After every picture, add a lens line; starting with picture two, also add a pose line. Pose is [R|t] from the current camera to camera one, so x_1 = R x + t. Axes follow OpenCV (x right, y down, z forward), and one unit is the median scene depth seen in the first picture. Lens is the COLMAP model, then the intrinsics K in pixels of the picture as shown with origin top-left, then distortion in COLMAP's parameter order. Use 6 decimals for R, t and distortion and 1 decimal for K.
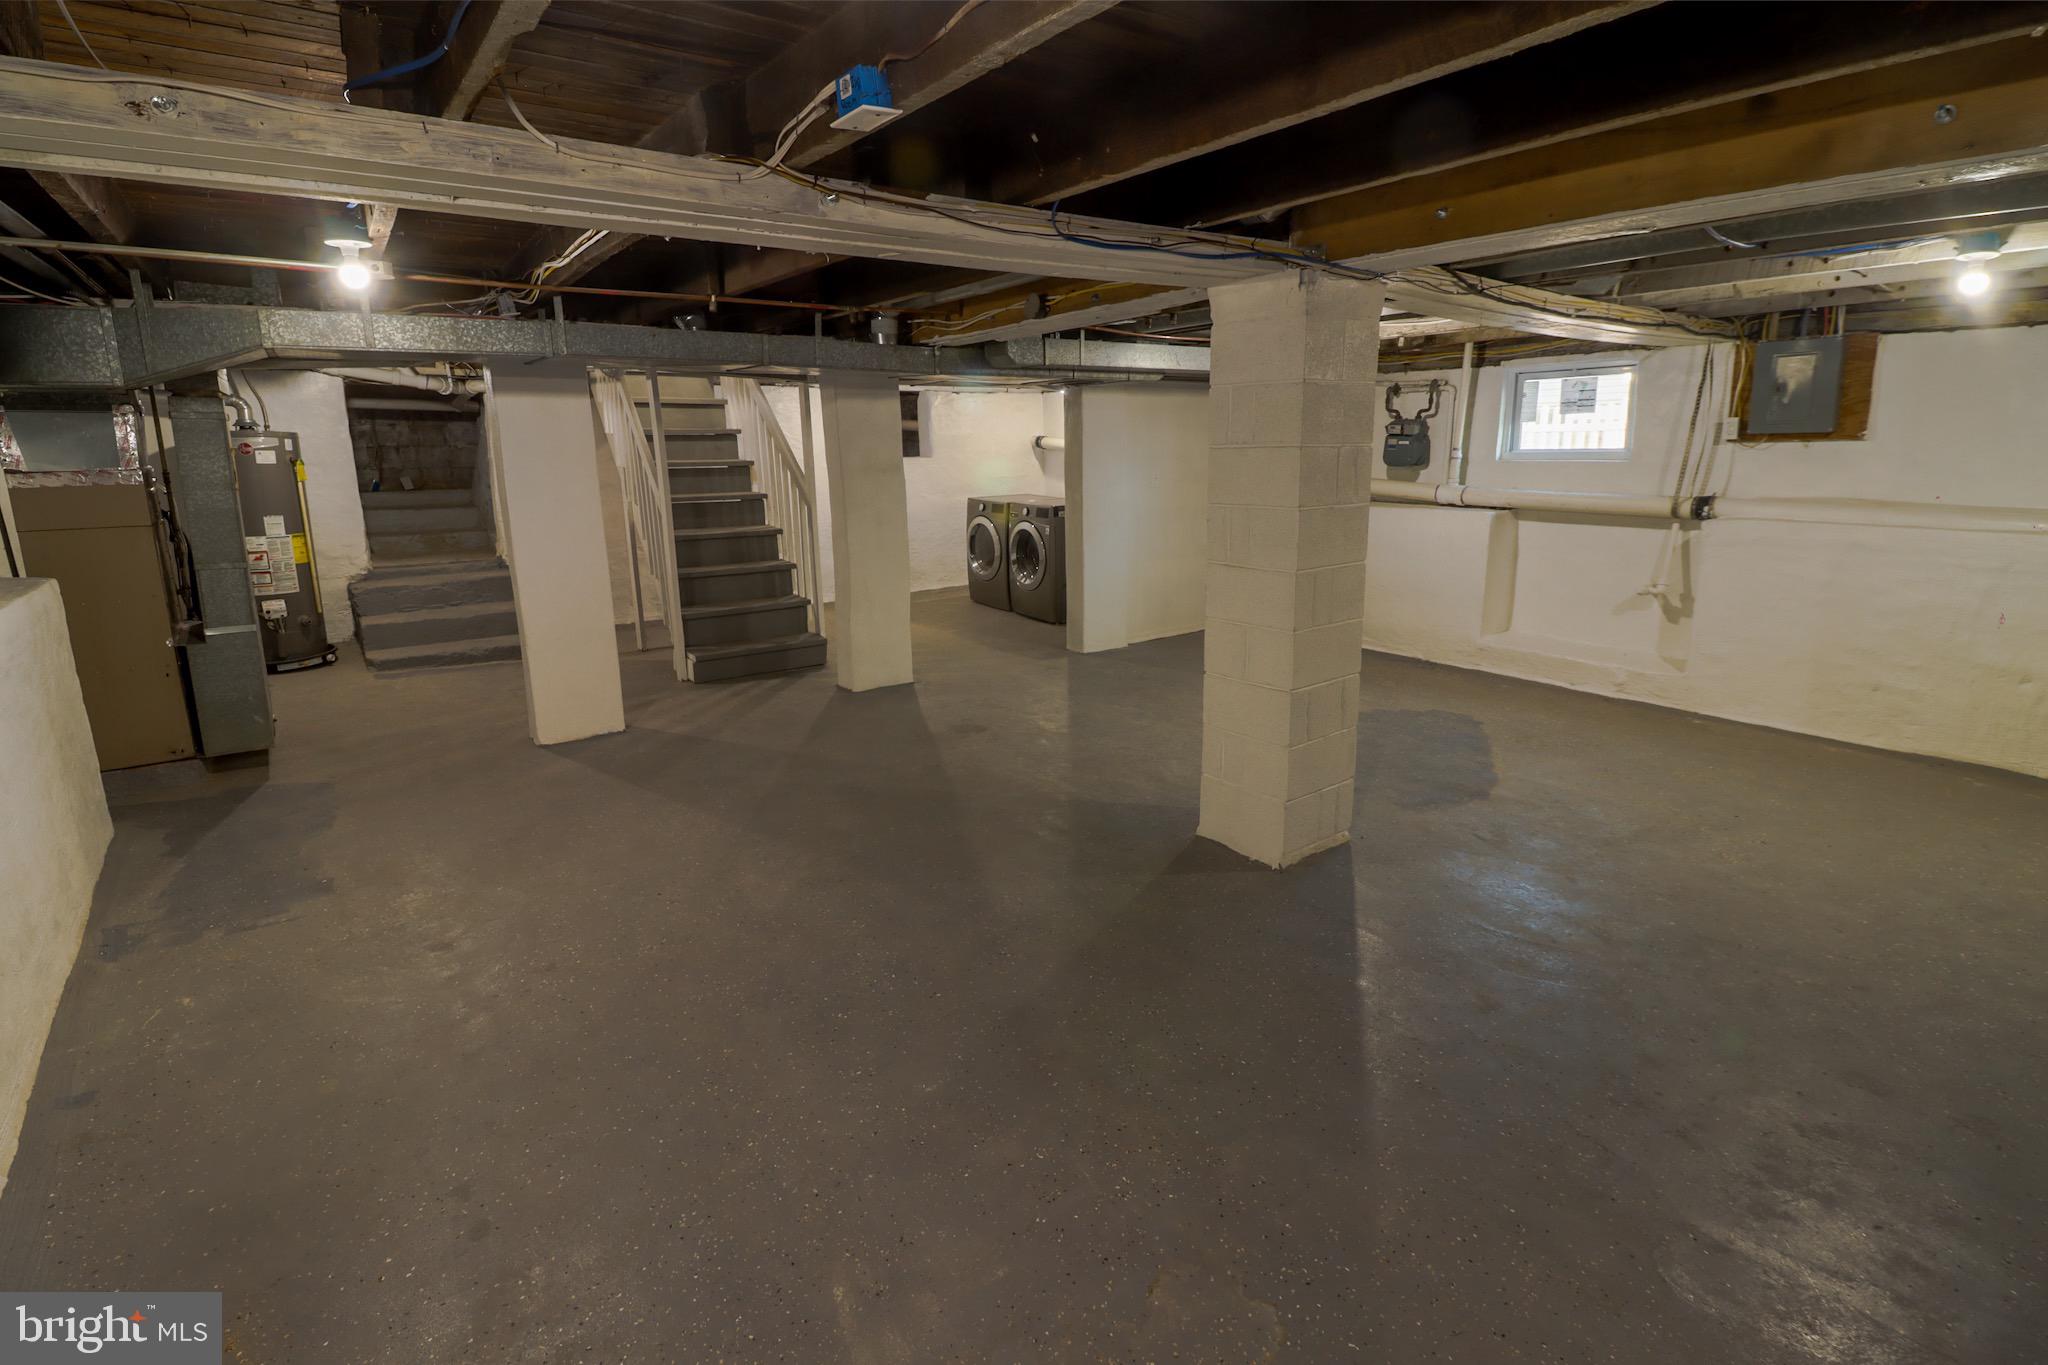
lens RADIAL K [[993.1, 0, 1031.9], [0, 993.1, 656.9], [0, 0, 1]] dist [0.003412, -0.000357]
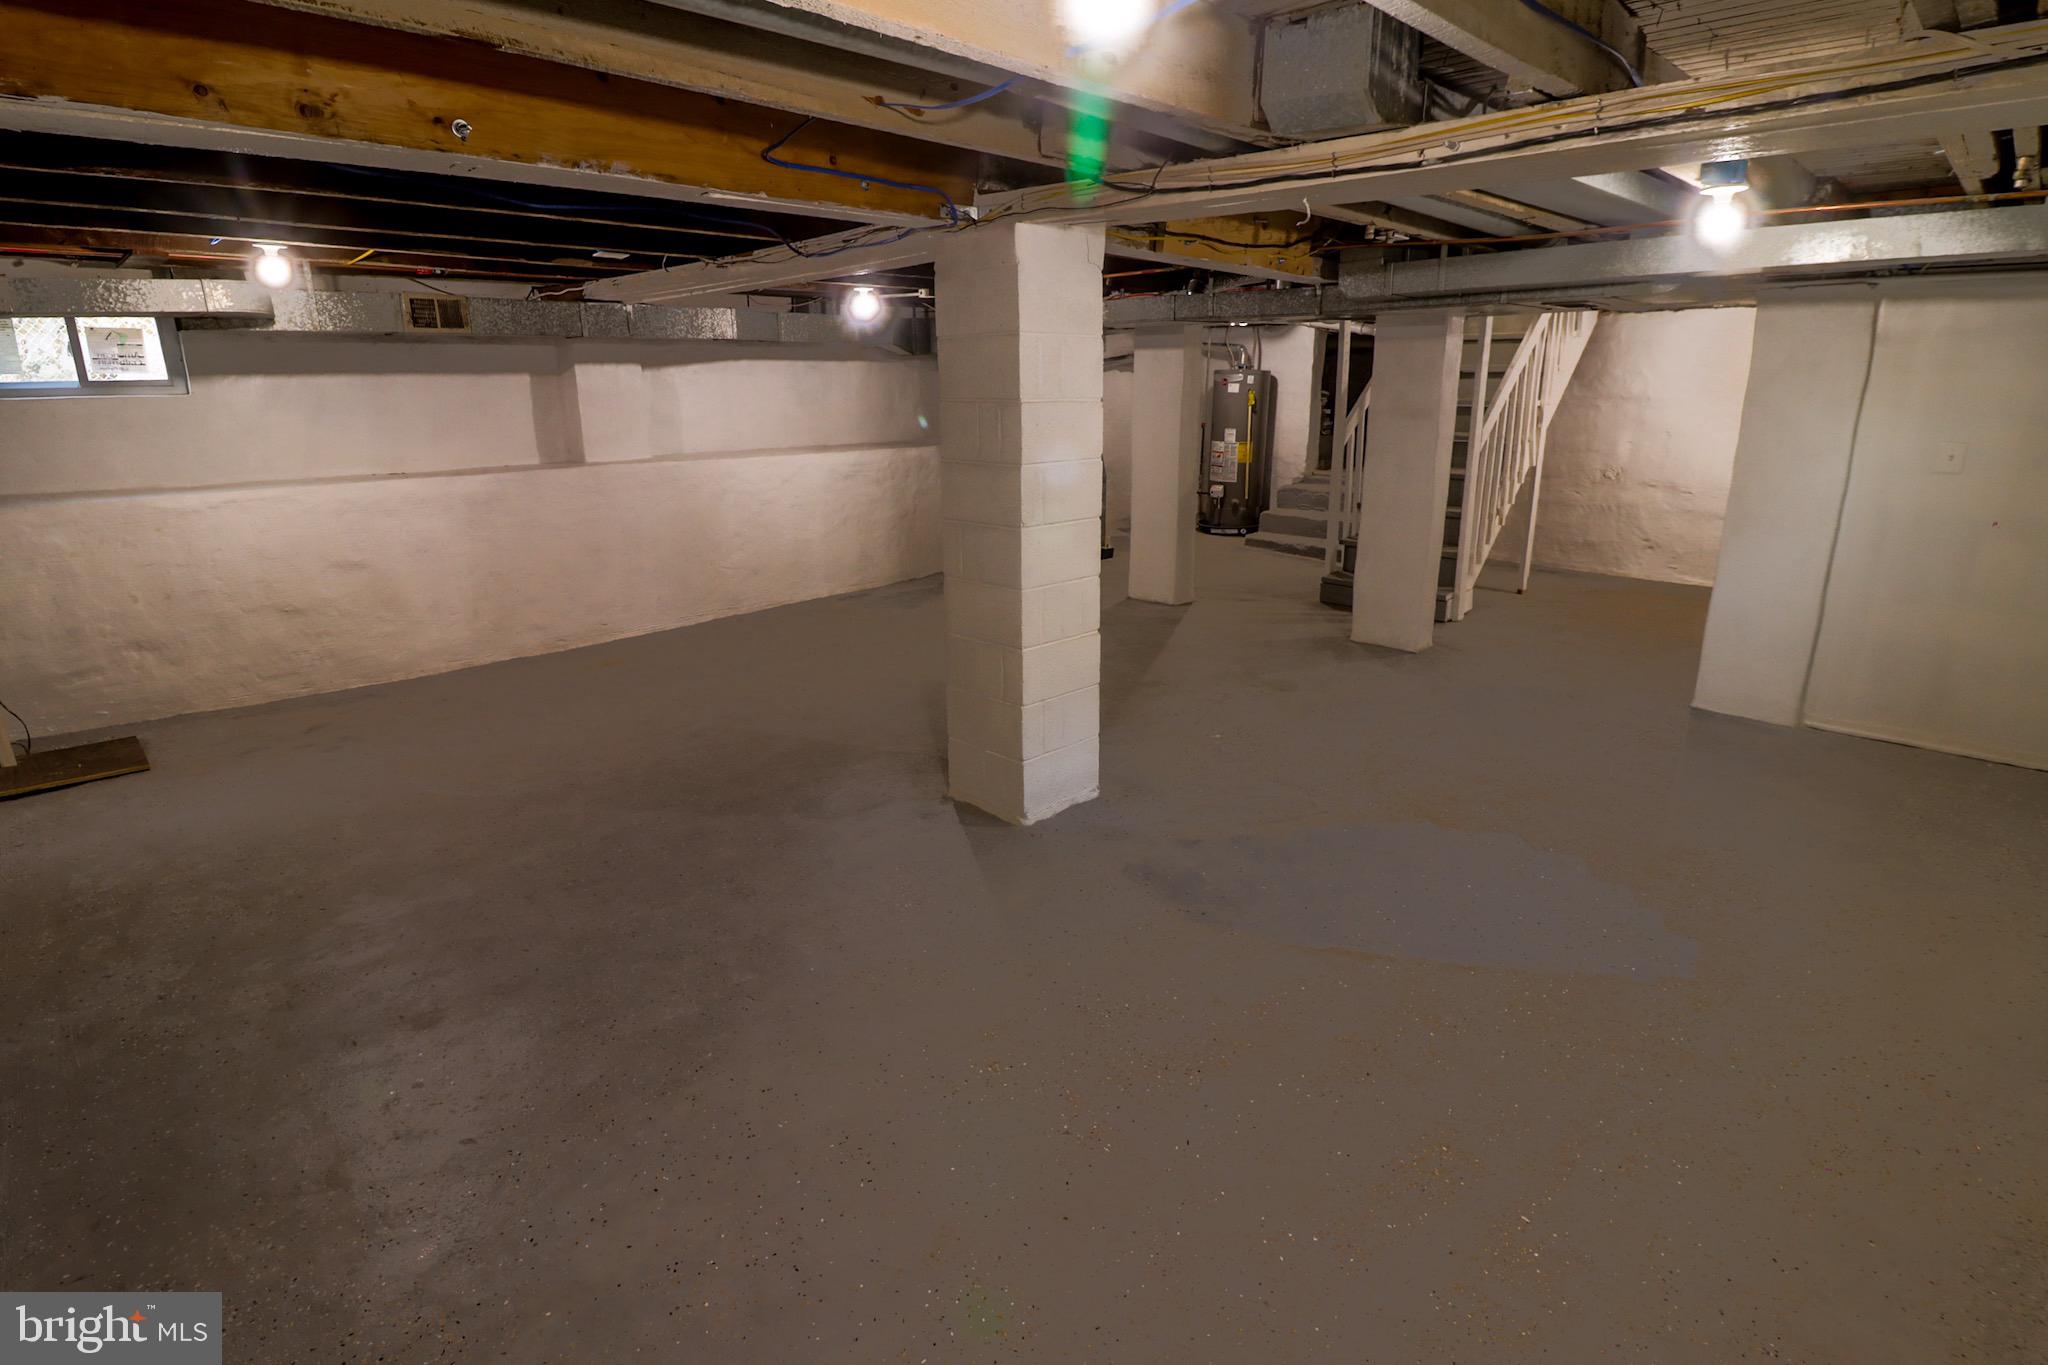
lens RADIAL K [[993.1, 0, 1031.9], [0, 993.1, 656.9], [0, 0, 1]] dist [0.003412, -0.000357]
pose [[0.150201, 0.276765, -0.949126, 0.682220], [-0.201739, 0.948398, 0.244627, -0.121521], [0.967854, 0.154732, 0.198285, 0.477865]]
